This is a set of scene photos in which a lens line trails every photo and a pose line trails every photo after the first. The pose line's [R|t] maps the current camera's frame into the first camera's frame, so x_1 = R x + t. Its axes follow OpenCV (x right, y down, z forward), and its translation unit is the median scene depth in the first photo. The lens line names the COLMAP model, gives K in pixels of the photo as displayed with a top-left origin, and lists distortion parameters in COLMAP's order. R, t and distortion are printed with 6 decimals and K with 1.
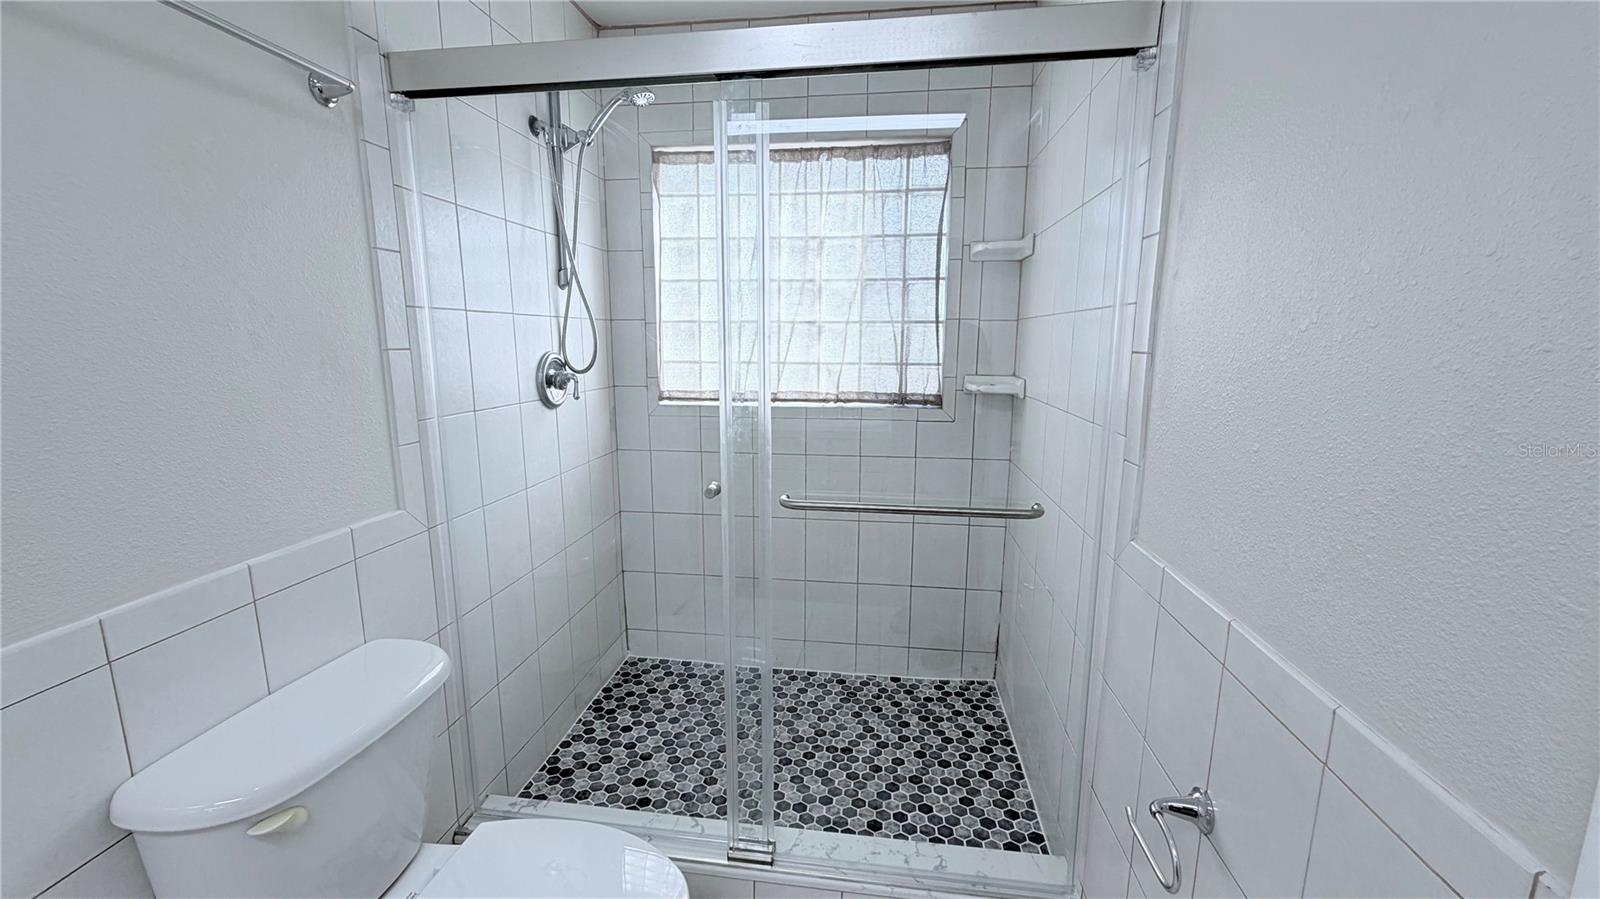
lens RADIAL K [[635.7, 0, 792.8], [0, 635.7, 450.1], [0, 0, 1]] dist [0.002027, -0.000306]
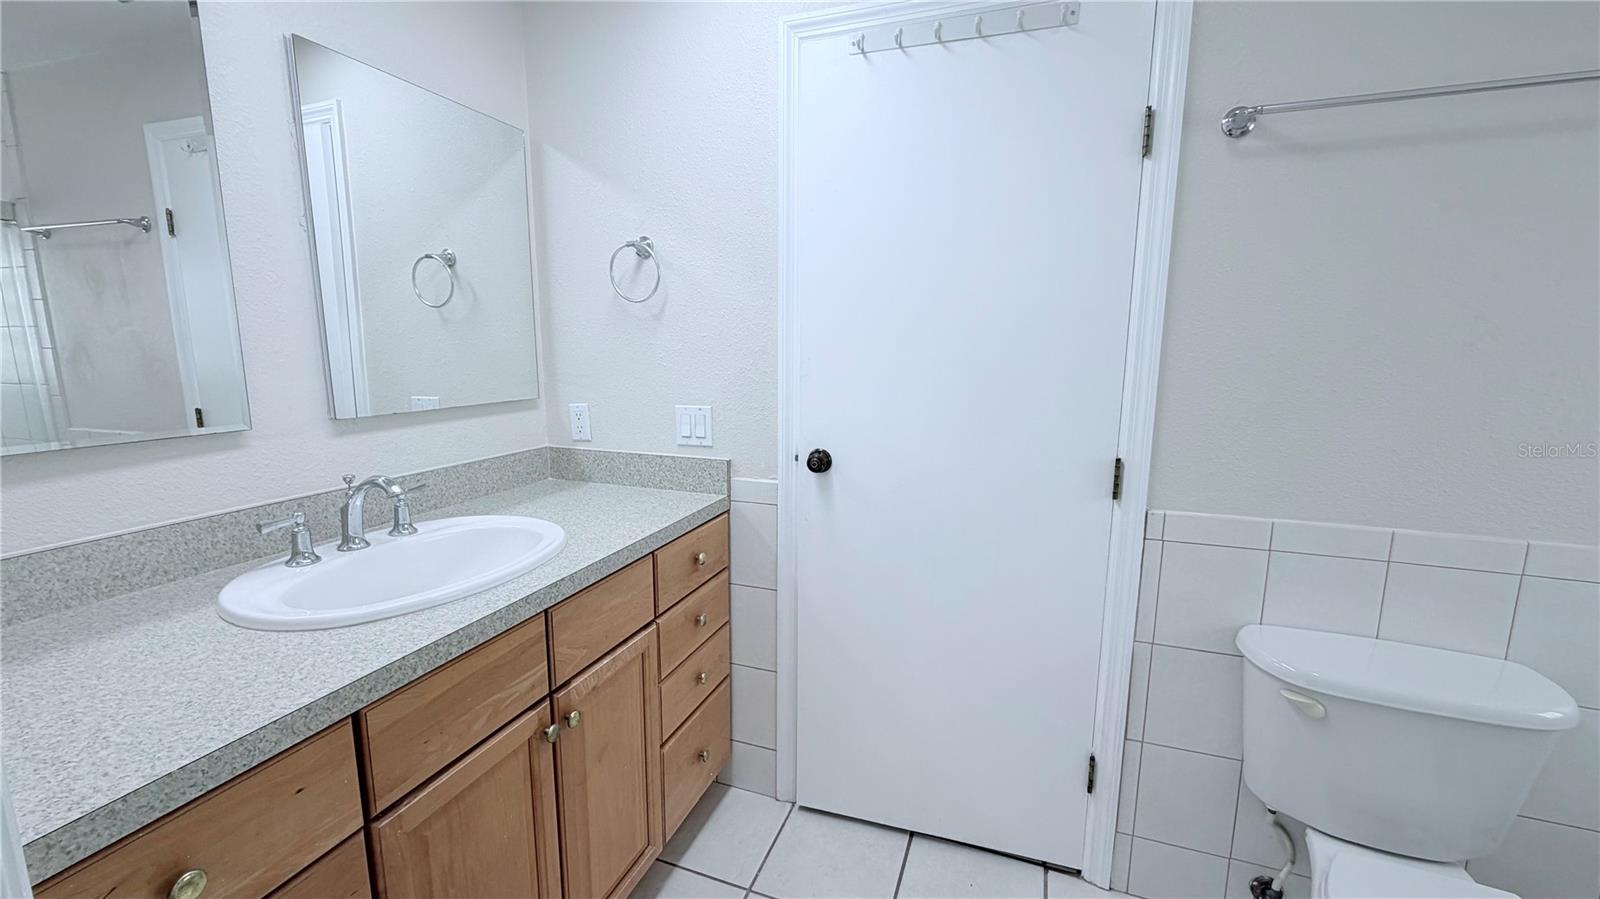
lens RADIAL K [[635.7, 0, 793.9], [0, 635.7, 449.9], [0, 0, 1]] dist [0.002027, -0.000306]
pose [[-0.208268, 0.156073, -0.965539, 0.270682], [-0.177711, 0.964716, 0.194272, -0.002635], [0.961792, 0.212048, -0.173183, 0.030465]]
